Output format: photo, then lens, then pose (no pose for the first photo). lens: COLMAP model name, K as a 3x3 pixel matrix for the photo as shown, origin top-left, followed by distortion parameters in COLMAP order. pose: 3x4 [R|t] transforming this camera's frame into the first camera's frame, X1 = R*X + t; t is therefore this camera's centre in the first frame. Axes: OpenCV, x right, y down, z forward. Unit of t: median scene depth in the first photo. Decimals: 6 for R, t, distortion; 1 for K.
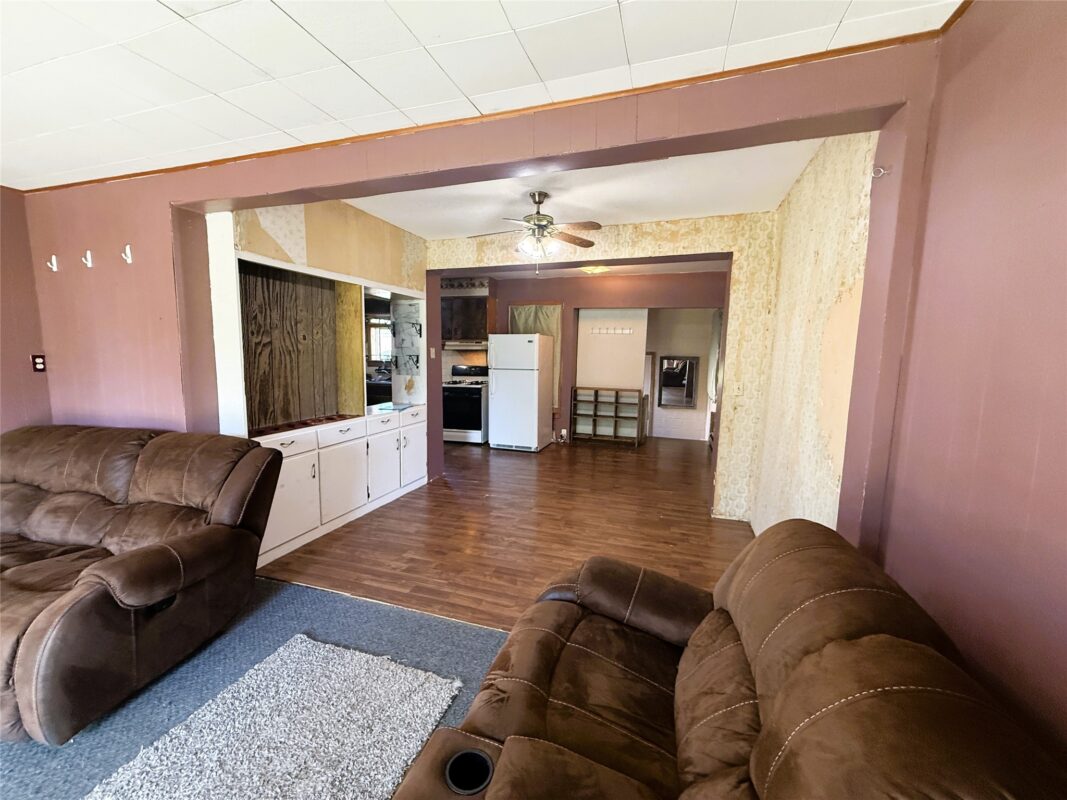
lens RADIAL K [[434.8, 0, 533.2], [0, 434.8, 405.6], [0, 0, 1]] dist [-0.000466, -0.000134]
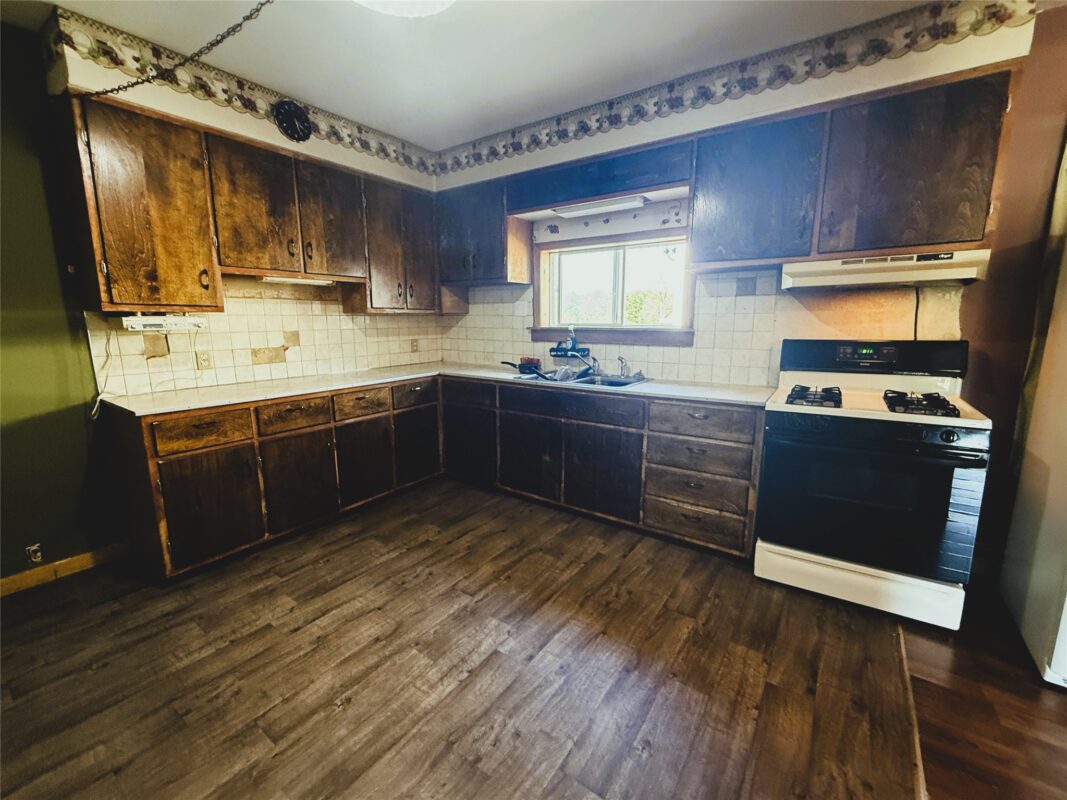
lens RADIAL K [[434.8, 0, 536.7], [0, 434.8, 402.2], [0, 0, 1]] dist [-0.000466, -0.000134]
pose [[0.960276, 0.038105, -0.276439, -0.283010], [-0.022040, 0.997895, 0.060990, -0.062506], [0.278181, -0.052474, 0.959094, 0.646287]]
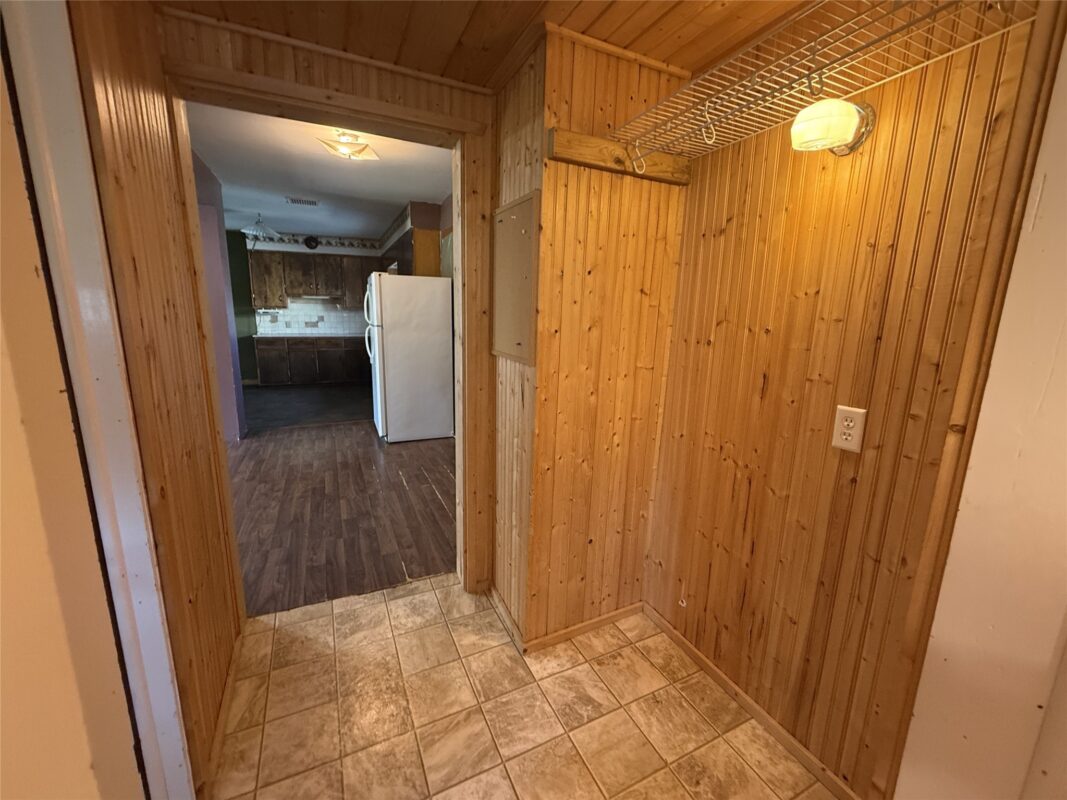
lens RADIAL K [[434.8, 0, 535.1], [0, 434.8, 401.6], [0, 0, 1]] dist [-0.000466, -0.000134]
pose [[0.689205, 0.143669, -0.710181, 0.579324], [-0.103548, 0.989614, 0.099708, -0.050708], [0.717130, 0.004819, 0.696923, 0.607317]]
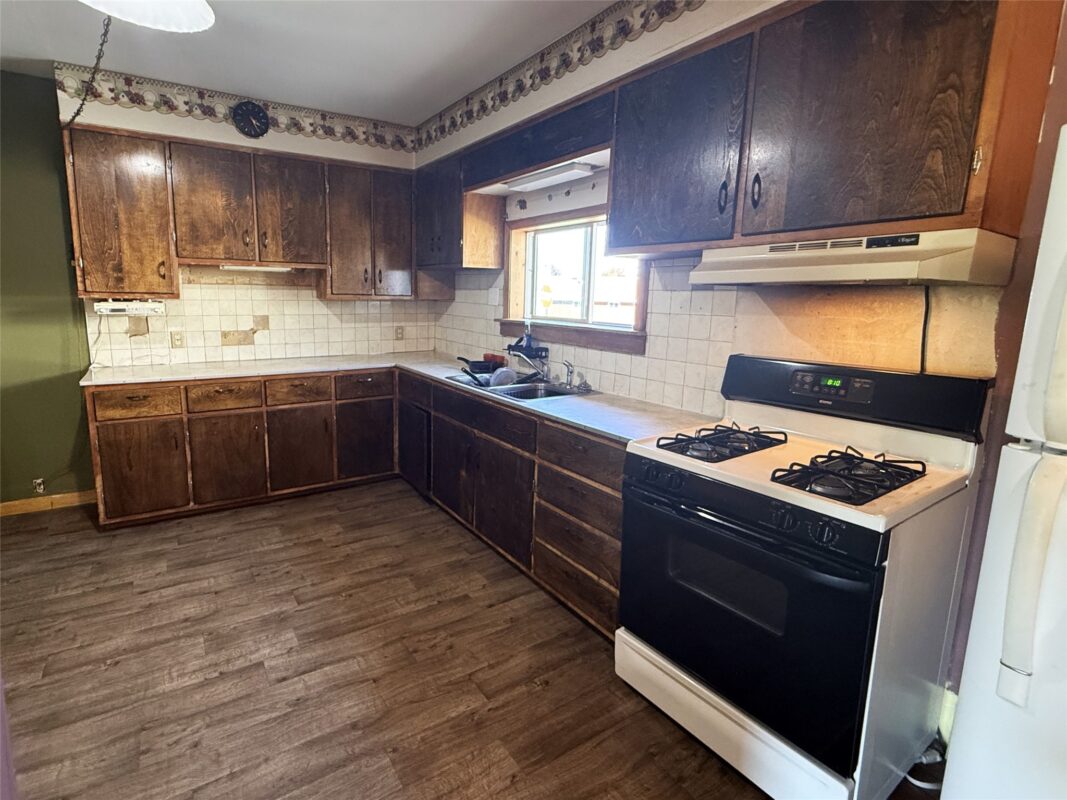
lens RADIAL K [[519.6, 0, 492.5], [0, 519.6, 386.0], [0, 0, 1]] dist [0.001632, 0.000432]
pose [[0.772581, 0.112066, -0.624948, -0.110725], [-0.089777, 0.993692, 0.067204, -0.085971], [0.628537, 0.004185, 0.777768, 0.727284]]
